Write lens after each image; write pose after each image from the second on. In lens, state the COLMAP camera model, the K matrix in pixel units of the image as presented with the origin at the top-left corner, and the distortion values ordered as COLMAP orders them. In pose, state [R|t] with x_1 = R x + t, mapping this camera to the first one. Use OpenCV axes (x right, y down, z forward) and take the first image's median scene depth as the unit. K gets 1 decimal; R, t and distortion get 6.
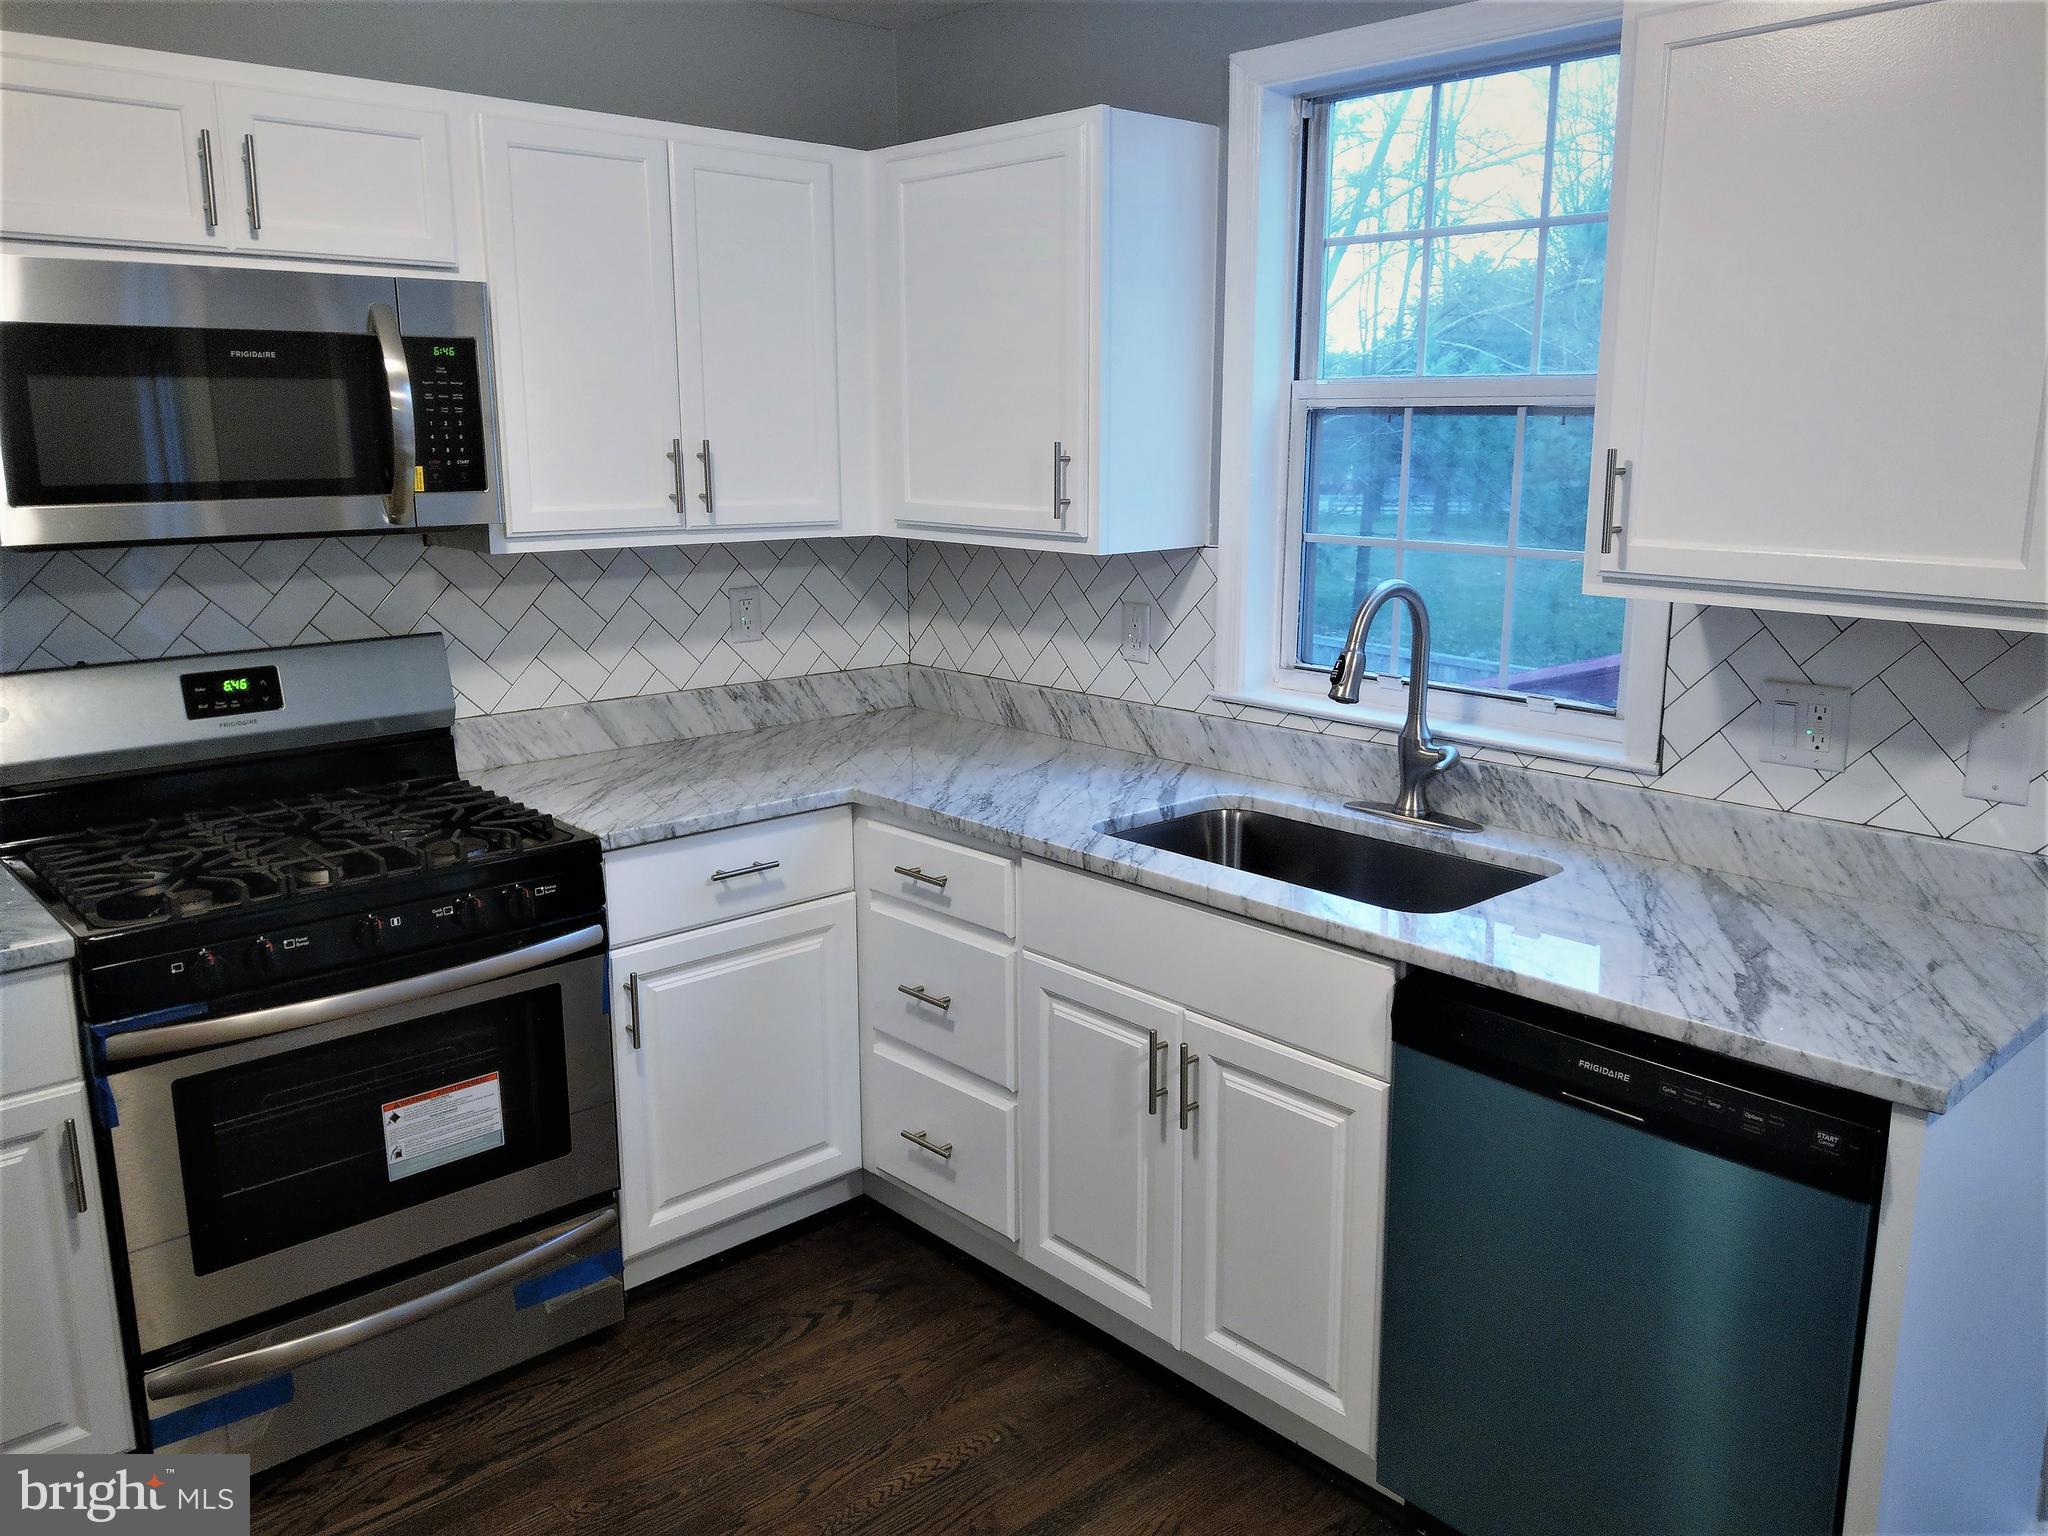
lens RADIAL K [[1591.8, 0, 1003.7], [0, 1591.8, 770.7], [0, 0, 1]] dist [0.090416, -0.127191]
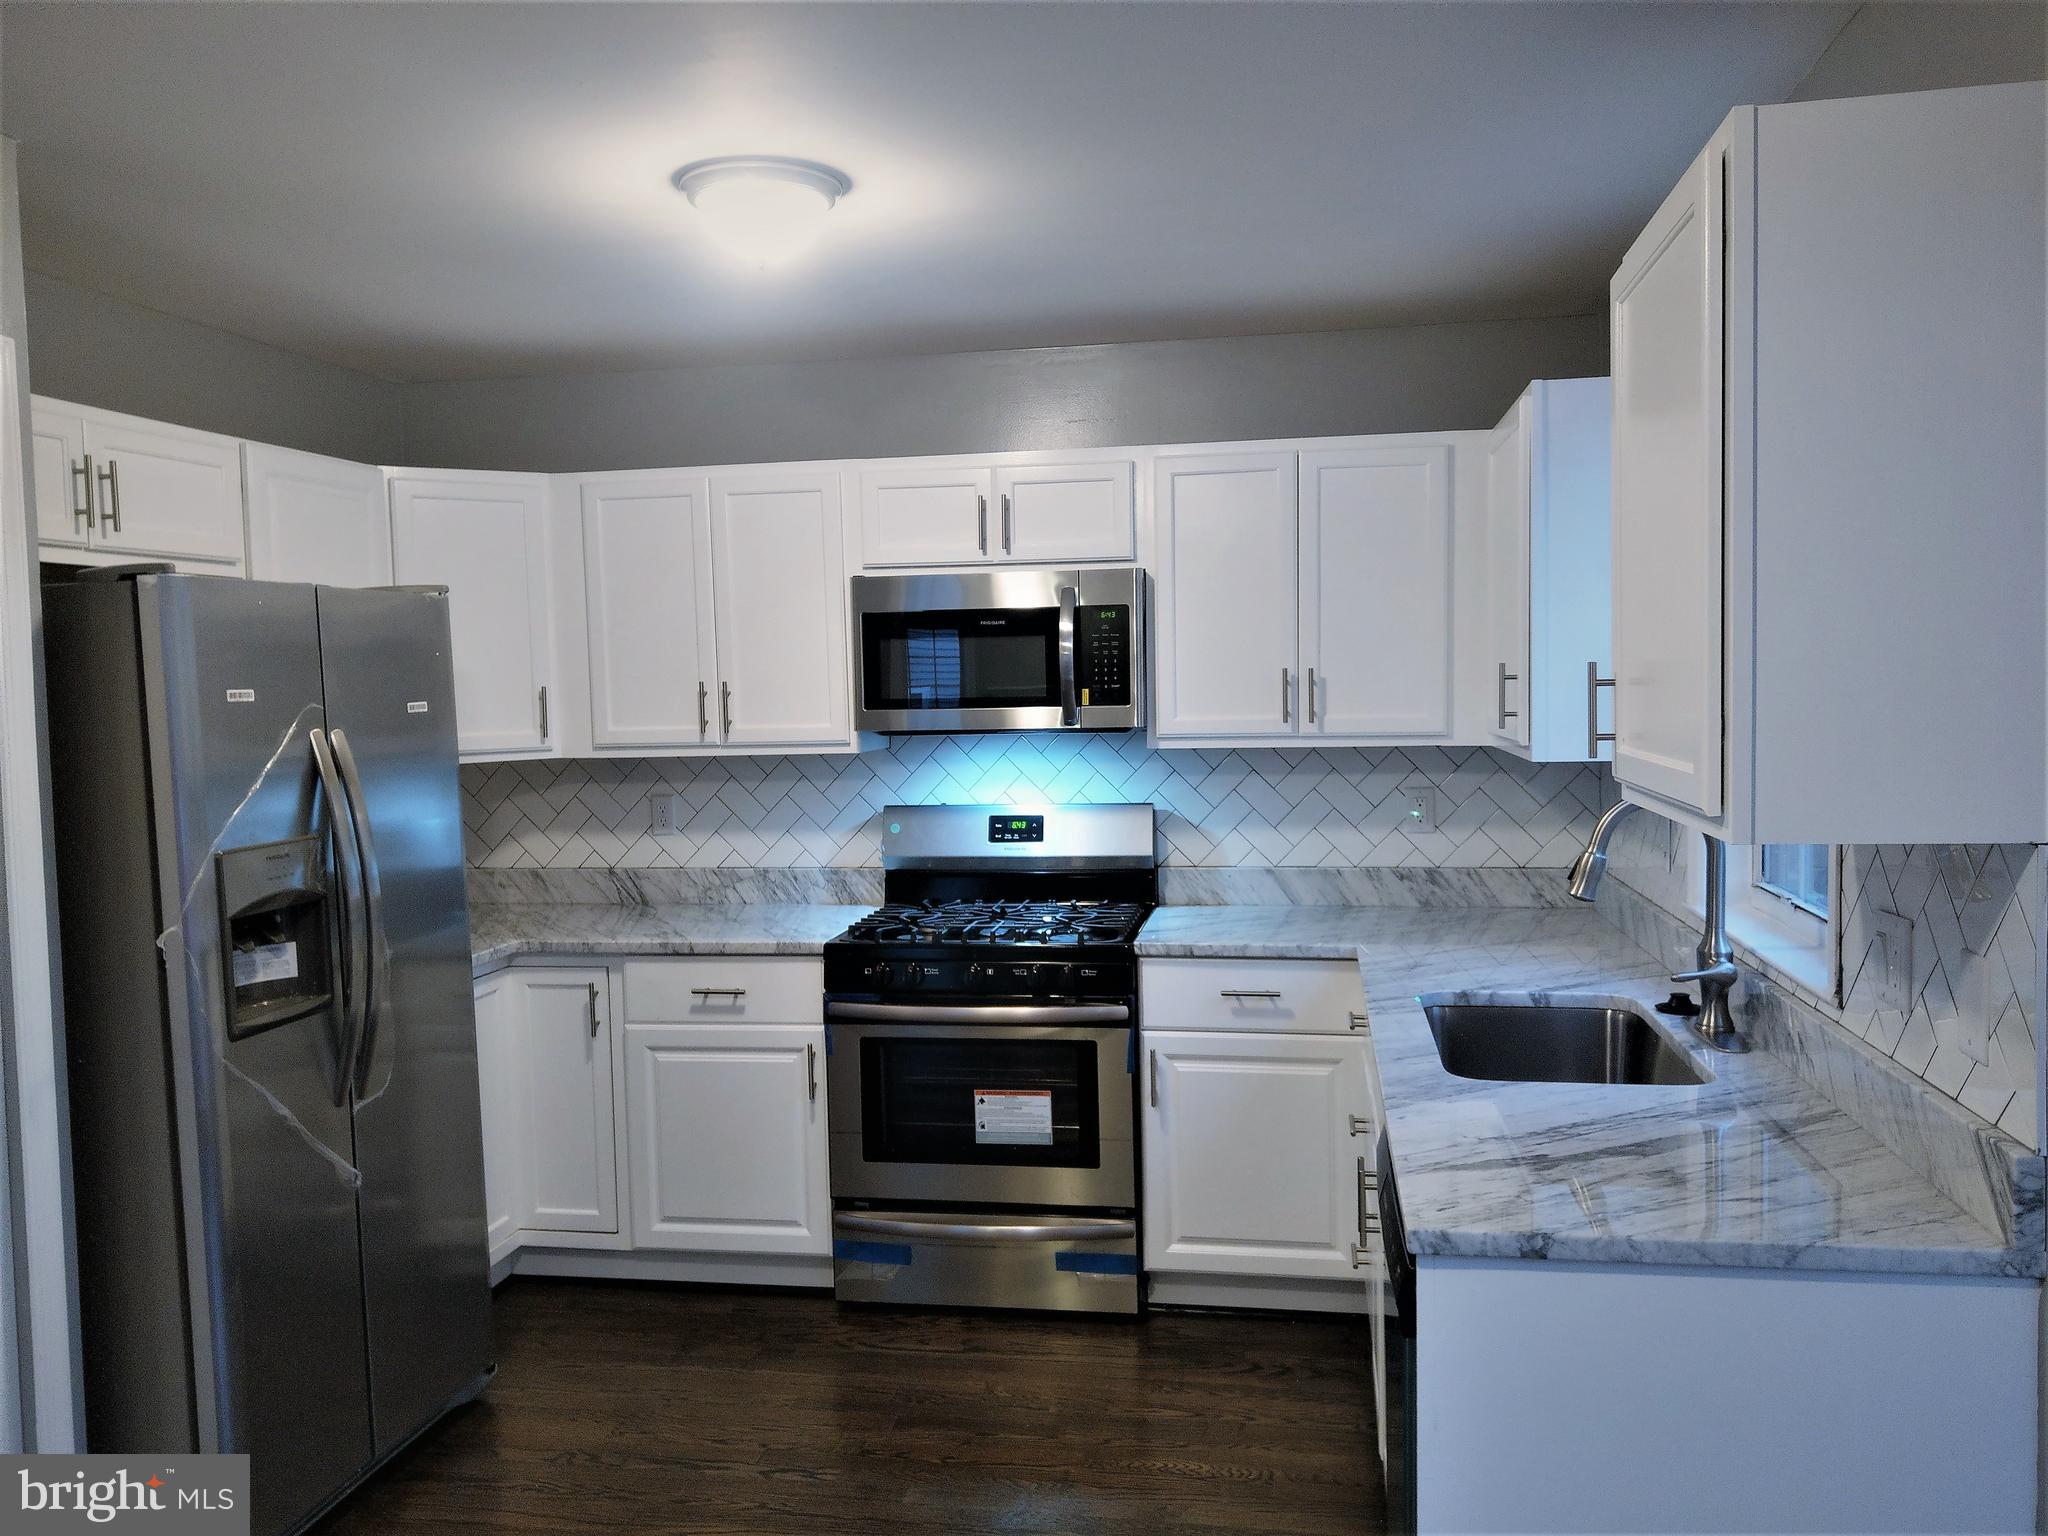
lens RADIAL K [[1551.7, 0, 1018.8], [0, 1551.7, 780.5], [0, 0, 1]] dist [0.119267, -0.225558]
pose [[0.616514, 0.043146, -0.786161, 0.738179], [-0.152714, 0.986088, -0.065641, 0.004082], [0.772392, 0.160526, 0.614526, 0.052368]]
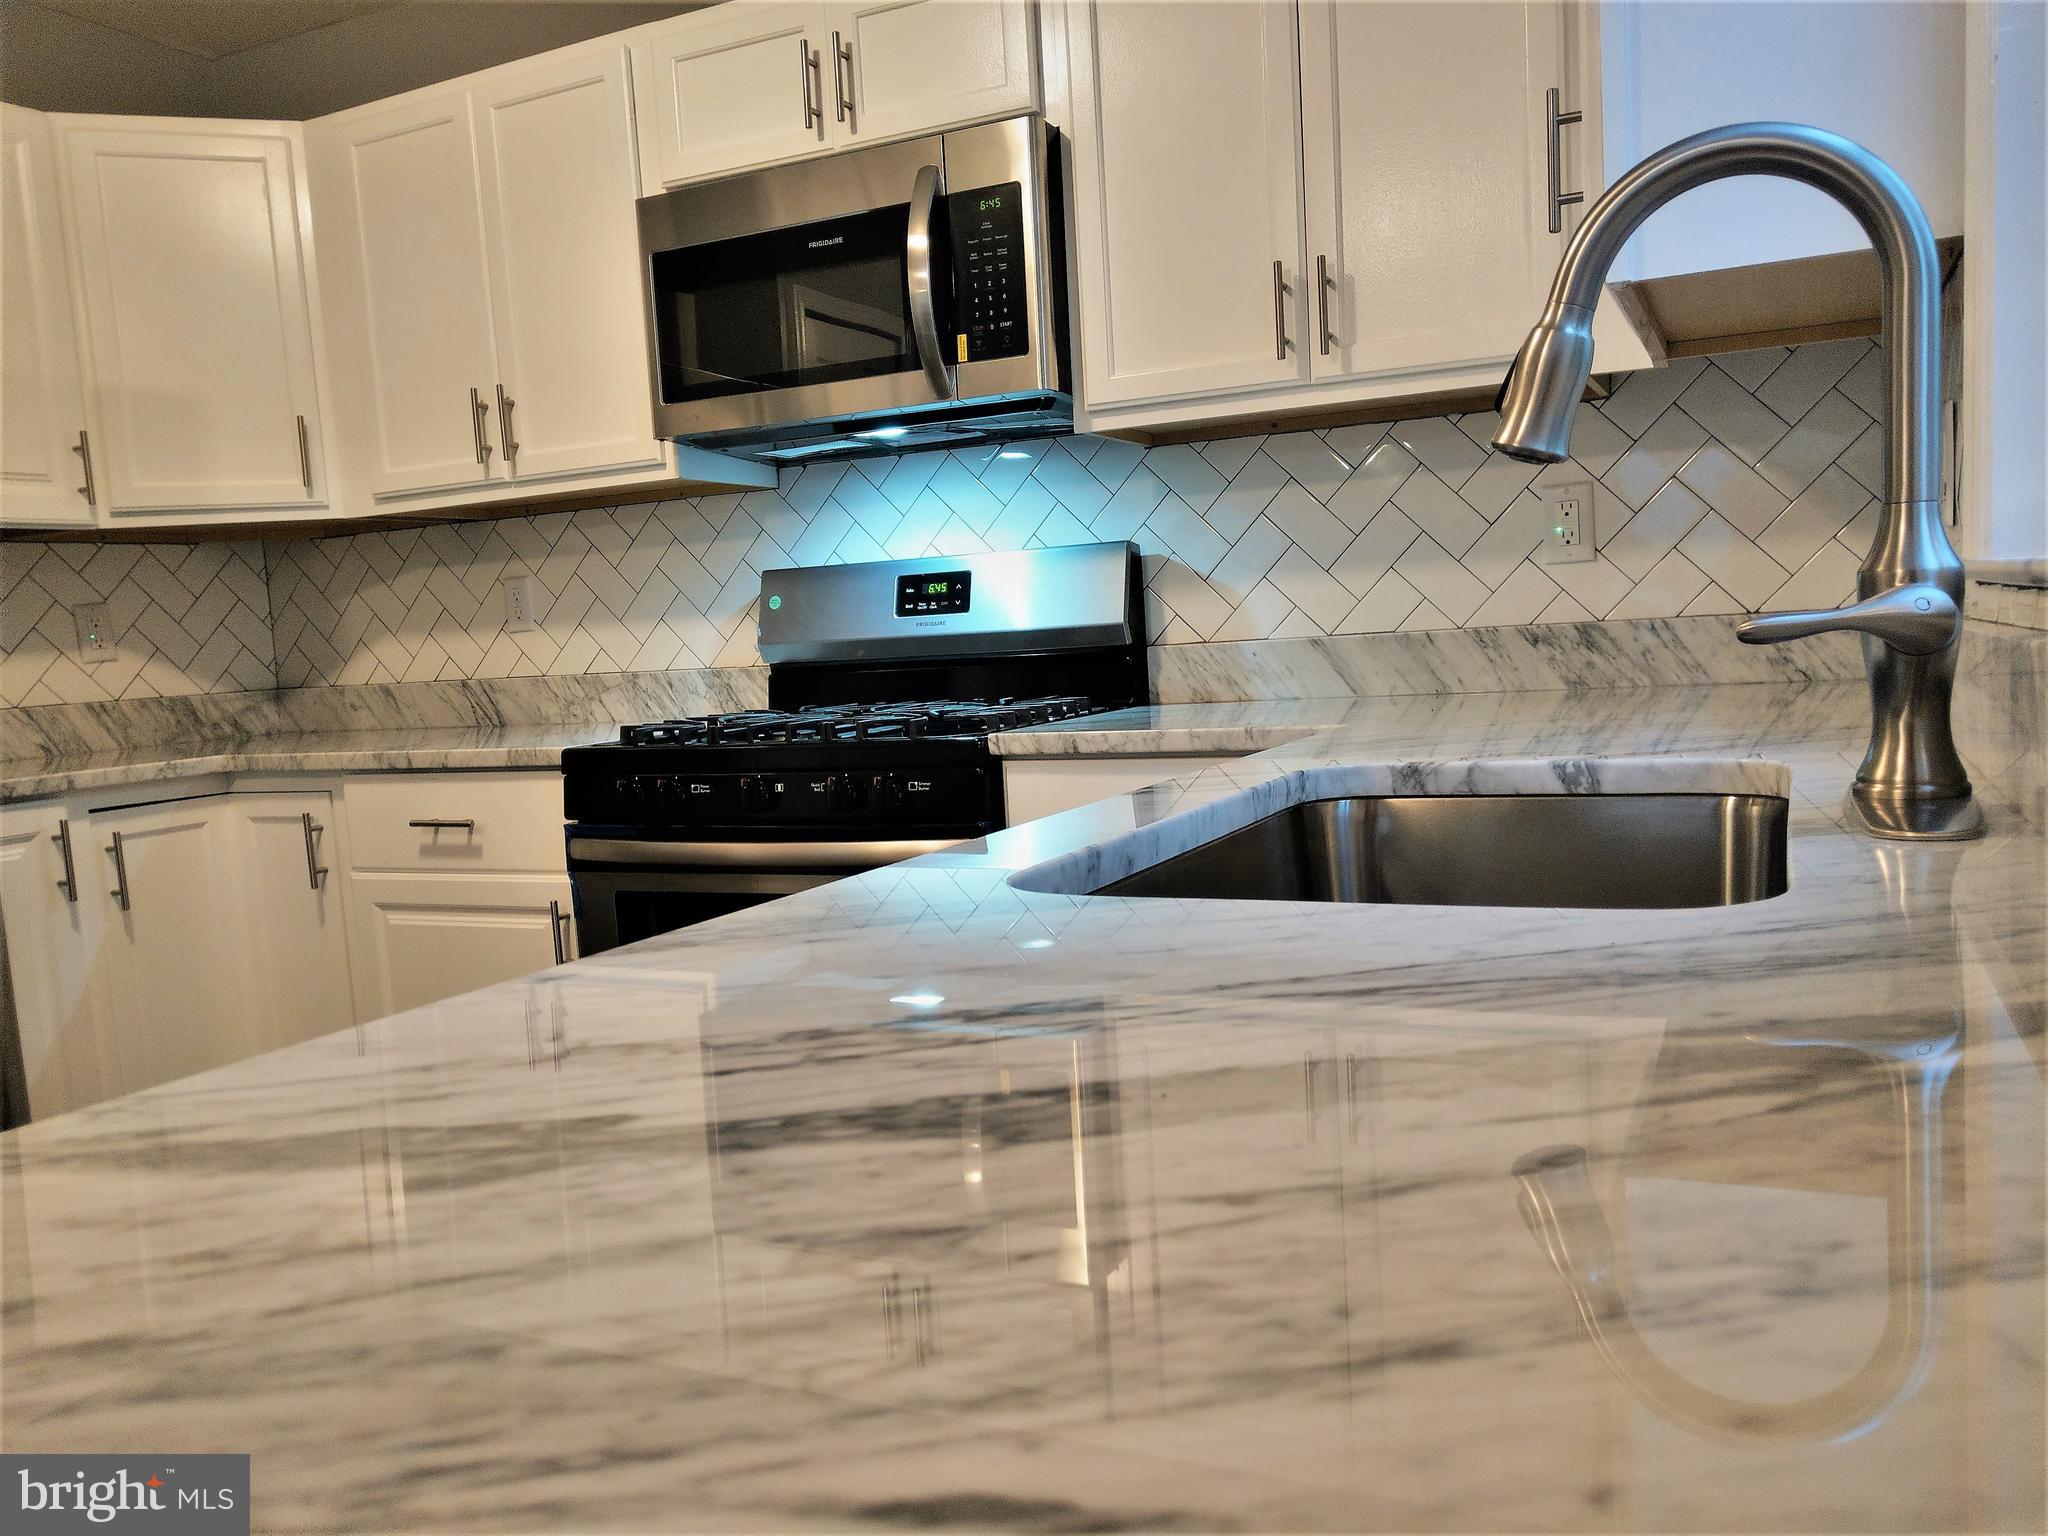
lens RADIAL K [[1551.7, 0, 1018.8], [0, 1551.7, 780.5], [0, 0, 1]] dist [0.119267, -0.225558]
pose [[0.381607, 0.073750, -0.921378, 0.491466], [-0.147029, 0.988963, 0.018265, 0.045118], [0.912556, 0.128500, 0.388239, 0.683436]]
